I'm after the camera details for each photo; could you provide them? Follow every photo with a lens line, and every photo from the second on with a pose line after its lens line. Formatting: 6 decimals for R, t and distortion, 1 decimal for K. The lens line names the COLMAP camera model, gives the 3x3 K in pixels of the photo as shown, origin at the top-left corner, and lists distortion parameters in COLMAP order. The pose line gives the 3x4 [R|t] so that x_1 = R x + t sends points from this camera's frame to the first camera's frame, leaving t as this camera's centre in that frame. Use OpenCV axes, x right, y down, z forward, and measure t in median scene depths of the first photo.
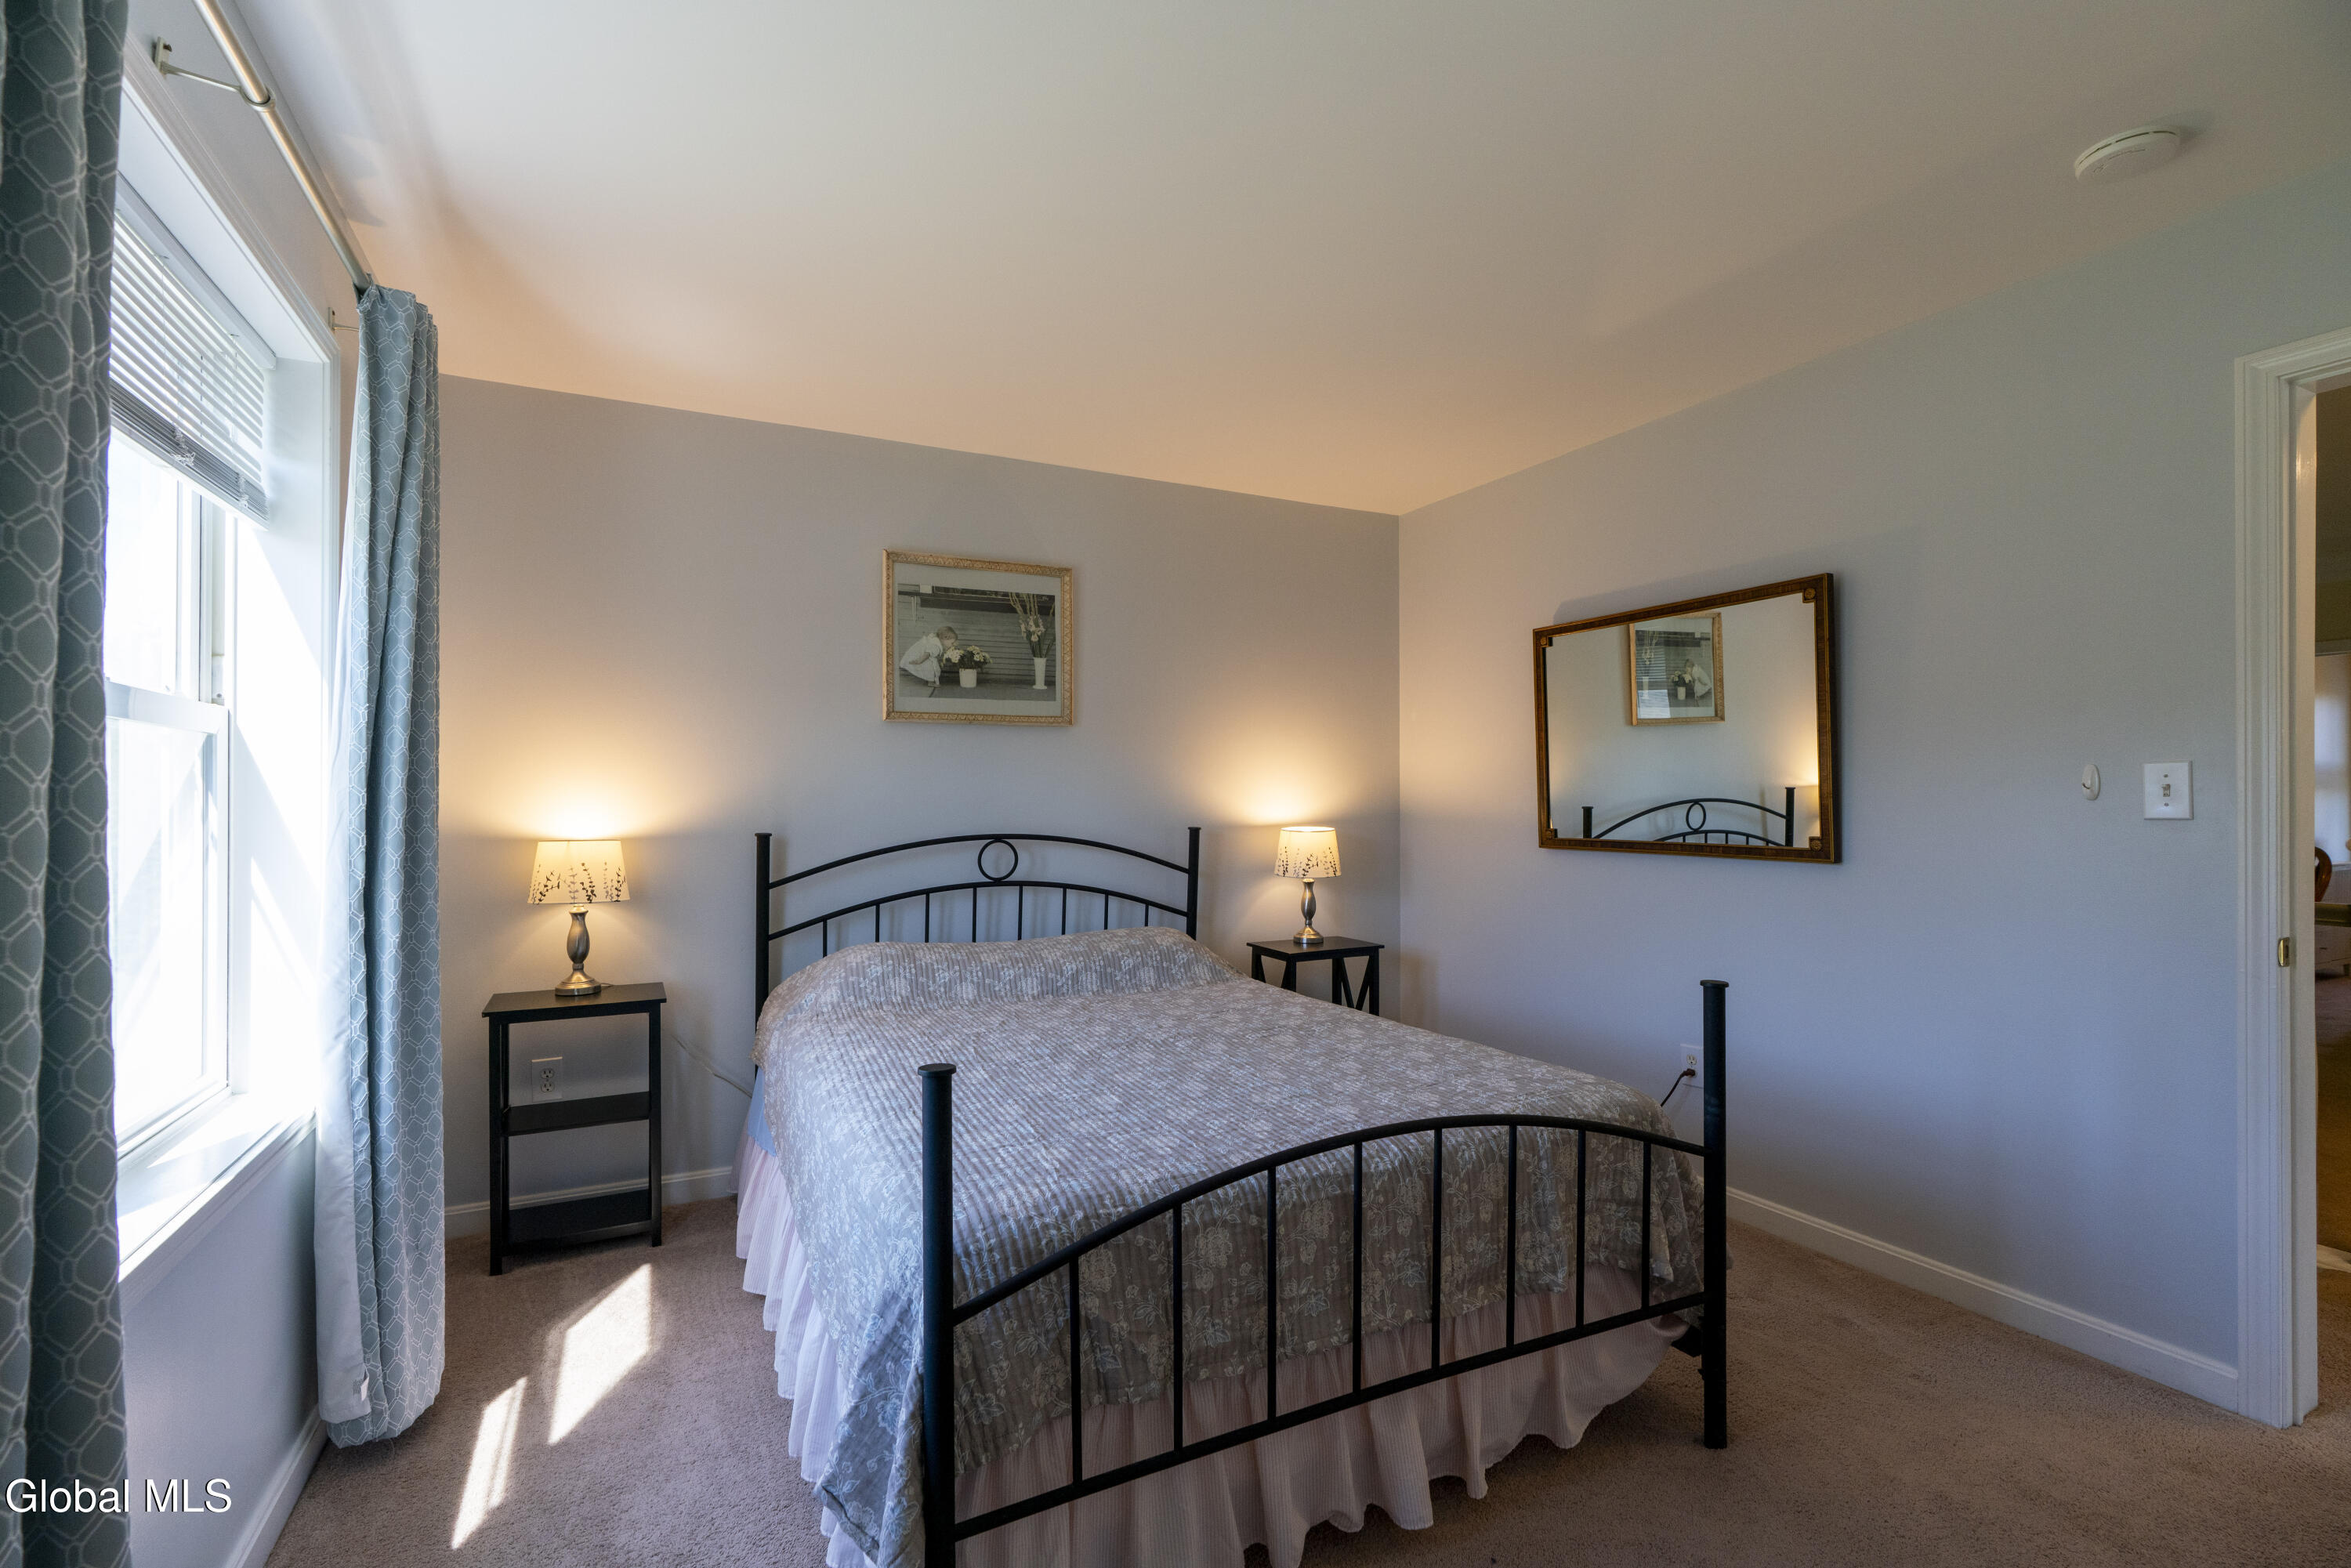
lens RADIAL K [[1061.3, 0, 1168.4], [0, 1061.3, 788.4], [0, 0, 1]] dist [-0.005884, 0.002724]
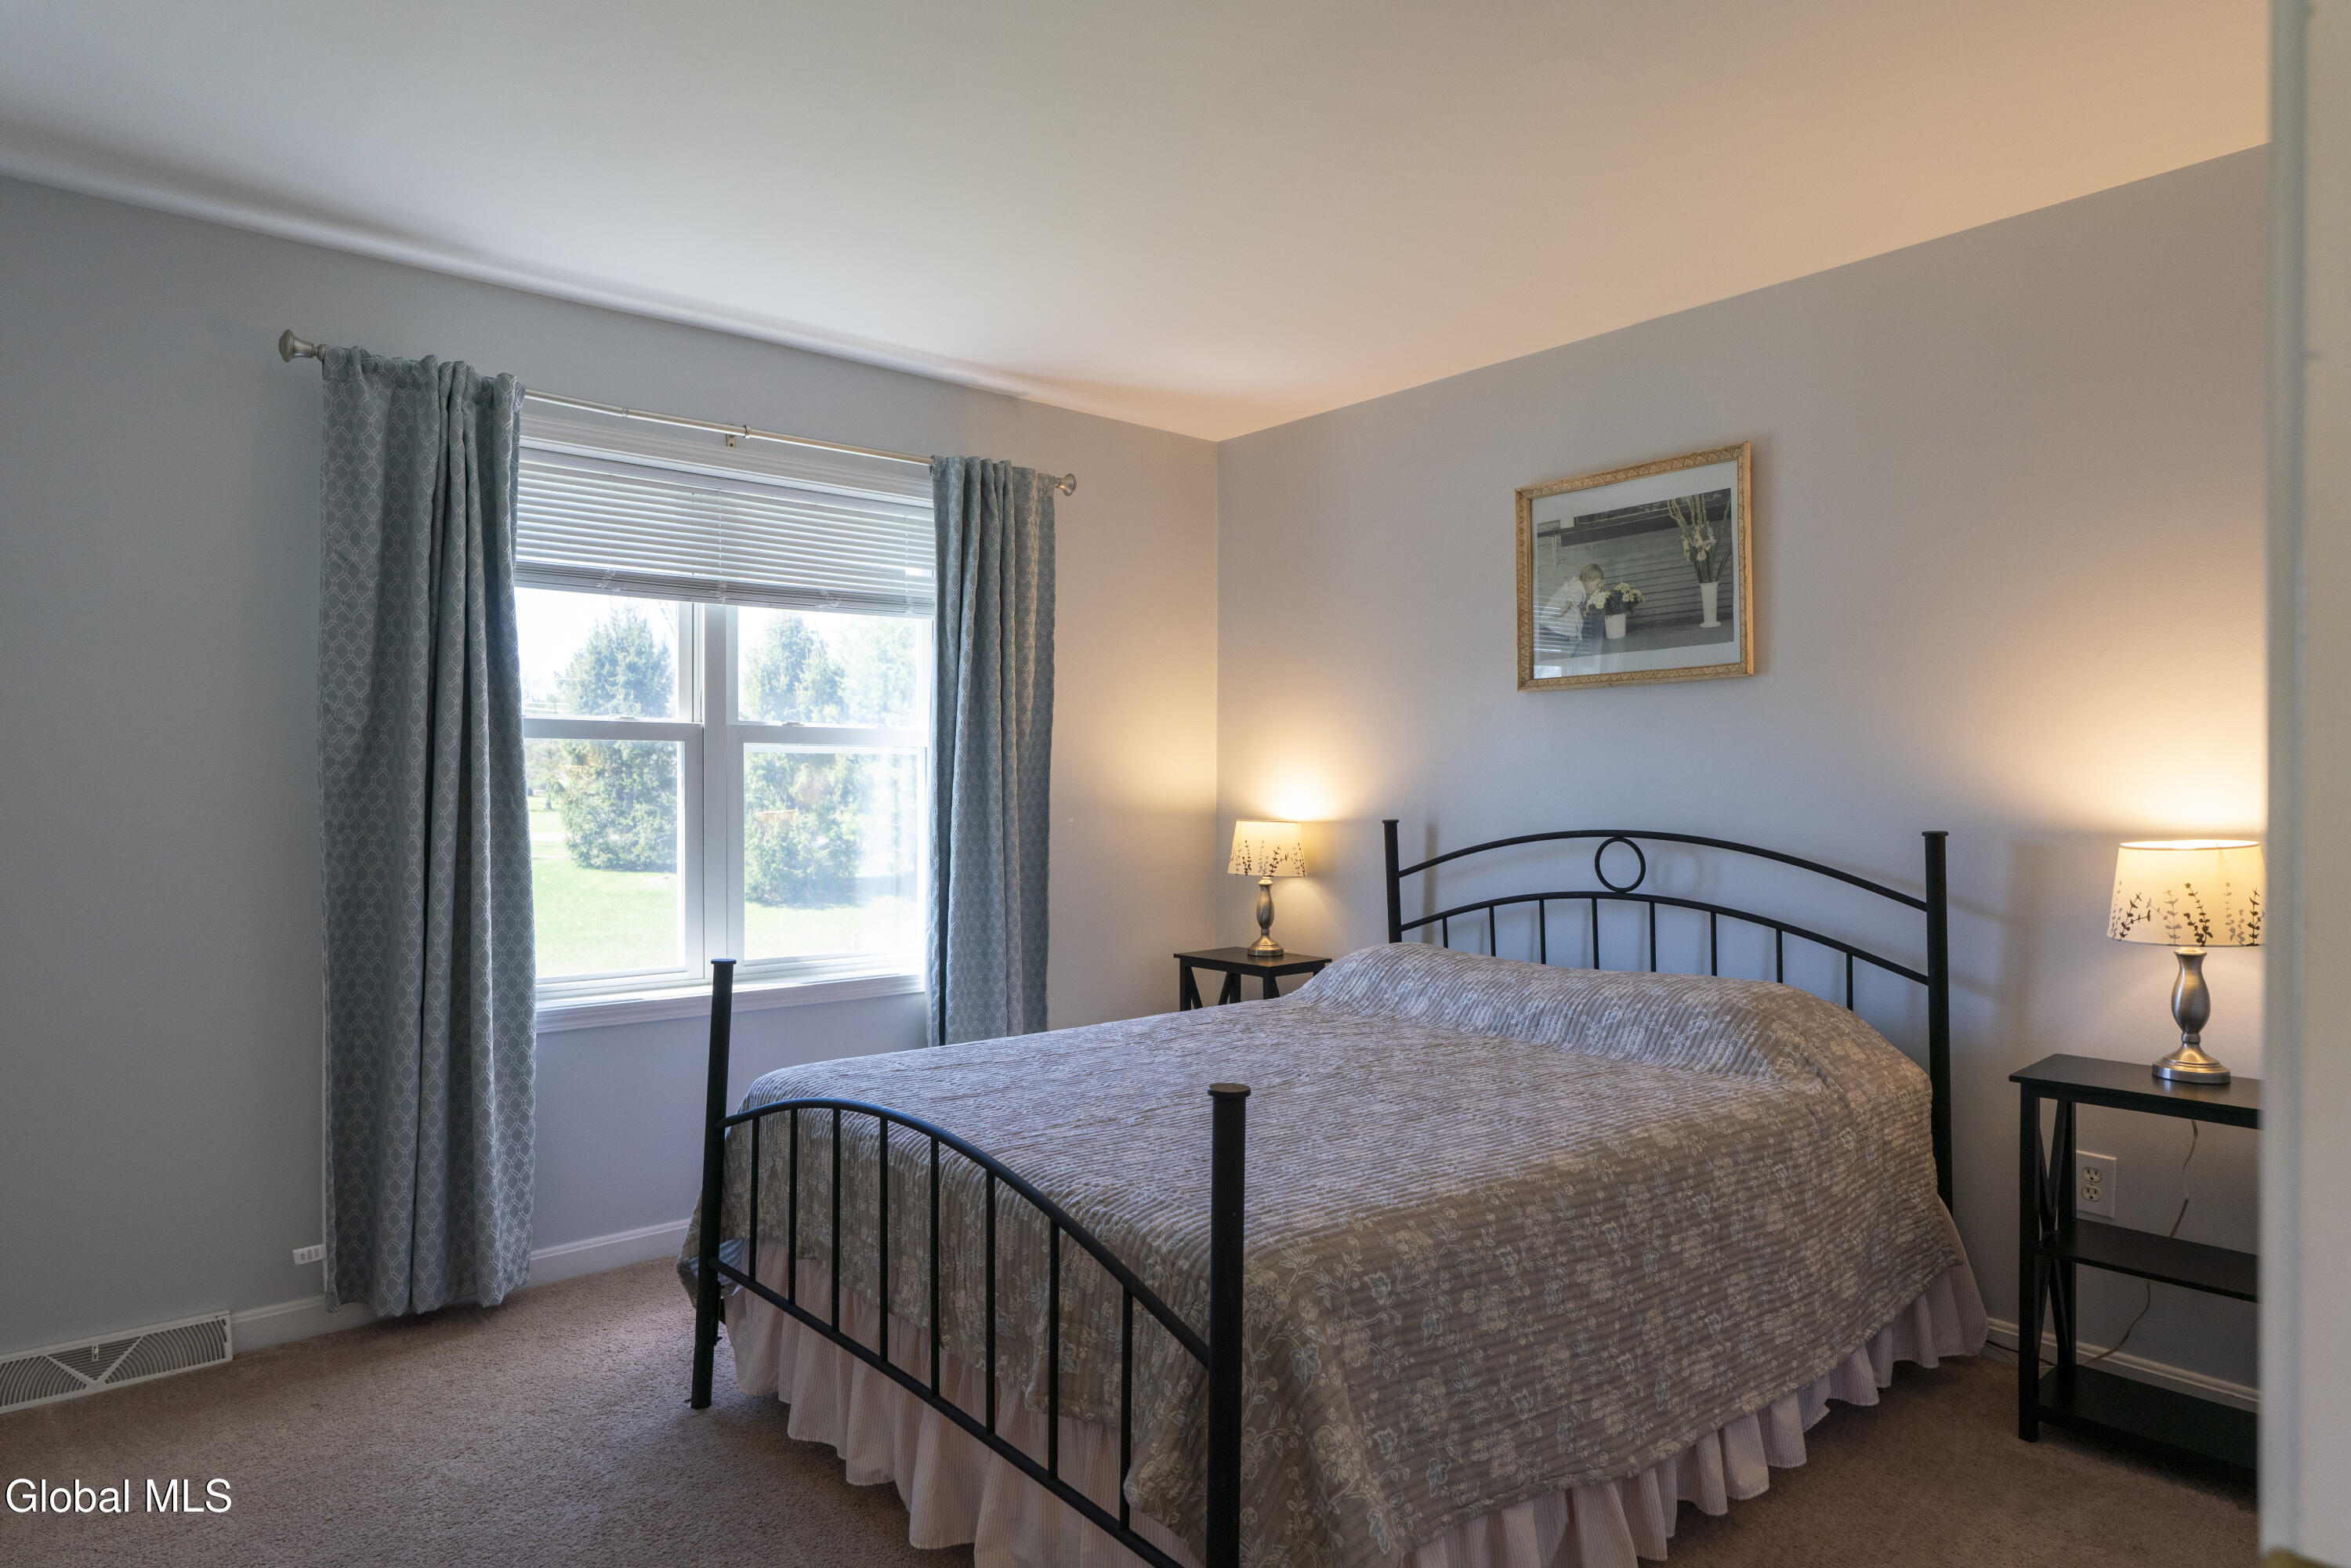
lens RADIAL K [[1379.3, 0, 1162.3], [0, 1379.3, 786.1], [0, 0, 1]] dist [0.005200, 0.000709]
pose [[0.232695, -0.004746, -0.972538, 0.706115], [0.004368, 0.999983, -0.003835, 0.013941], [0.972540, -0.003355, 0.232712, 0.450178]]
